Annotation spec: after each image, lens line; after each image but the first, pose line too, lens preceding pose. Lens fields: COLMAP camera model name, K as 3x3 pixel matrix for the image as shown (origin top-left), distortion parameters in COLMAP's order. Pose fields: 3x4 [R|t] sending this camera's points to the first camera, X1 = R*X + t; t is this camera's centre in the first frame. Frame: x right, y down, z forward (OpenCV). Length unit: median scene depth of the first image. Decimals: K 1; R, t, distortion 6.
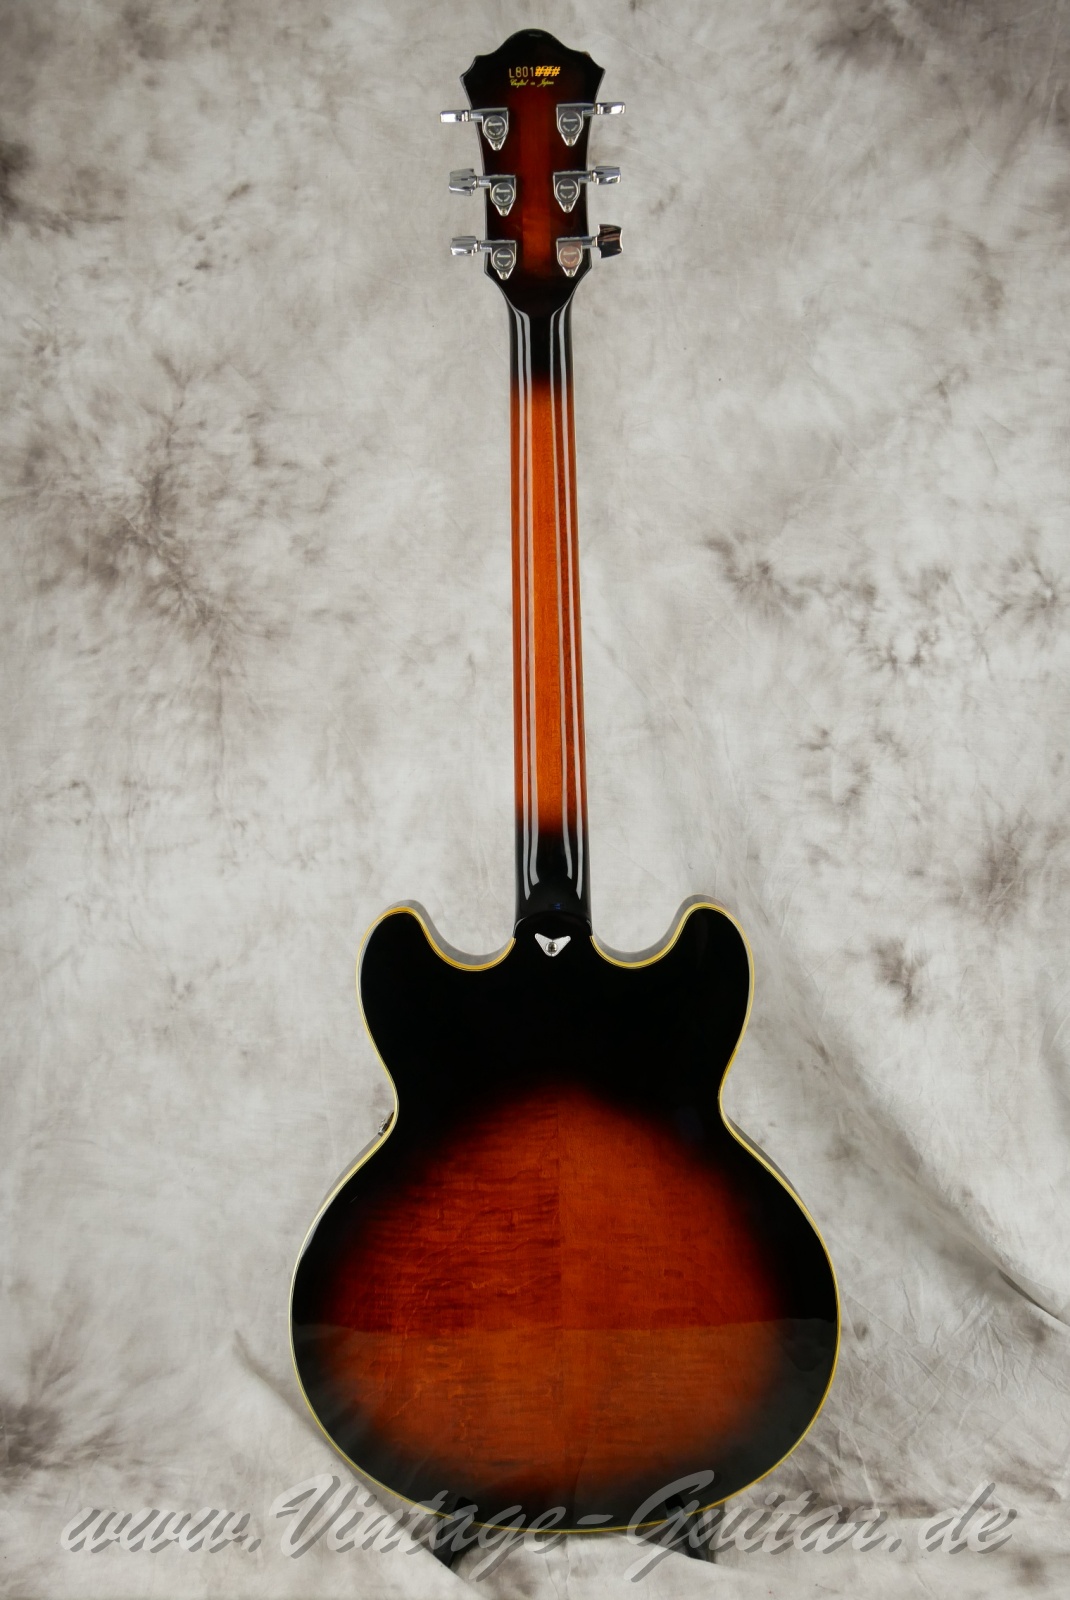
lens RADIAL K [[1328.0, 0, 527.5], [0, 1328.0, 800.5], [0, 0, 1]] dist [-0.063324, 0.023240]
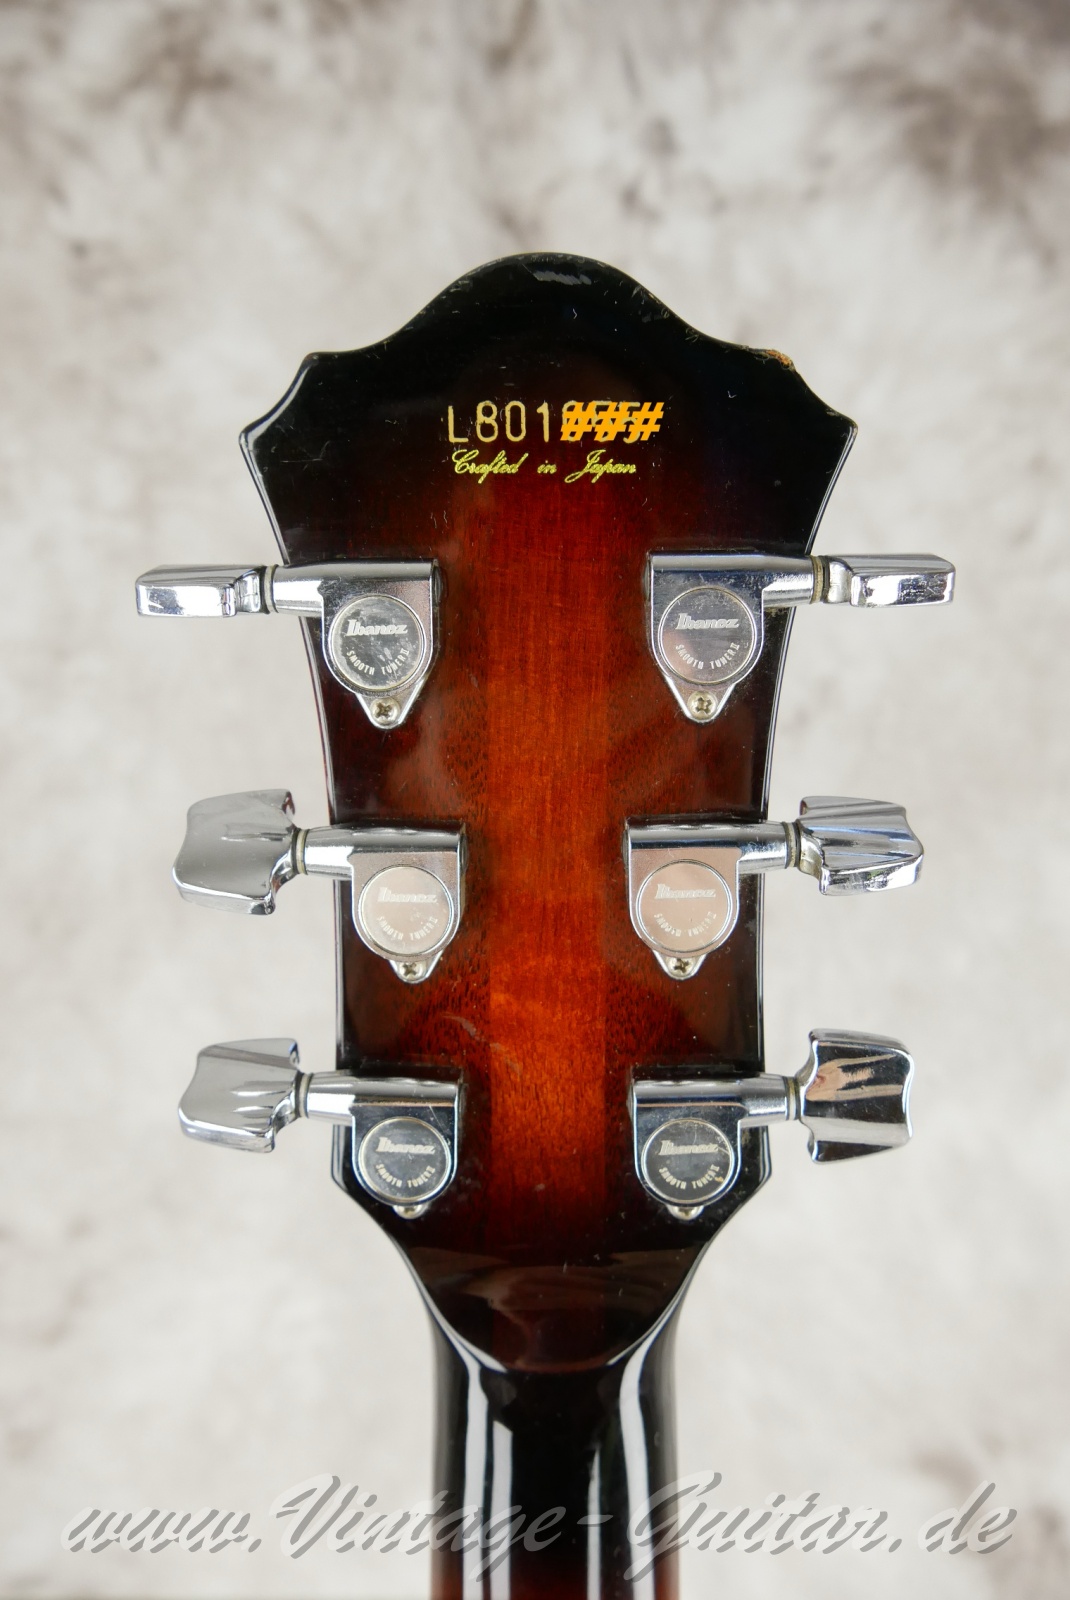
lens RADIAL K [[1322.7, 0, 540.5], [0, 1322.7, 792.3], [0, 0, 1]] dist [-0.059415, 0.014912]
pose [[0.999617, 0.025961, 0.009571, 0.001509], [-0.022465, 0.963444, -0.266966, -0.289542], [-0.016152, 0.266649, 0.963658, 0.530179]]
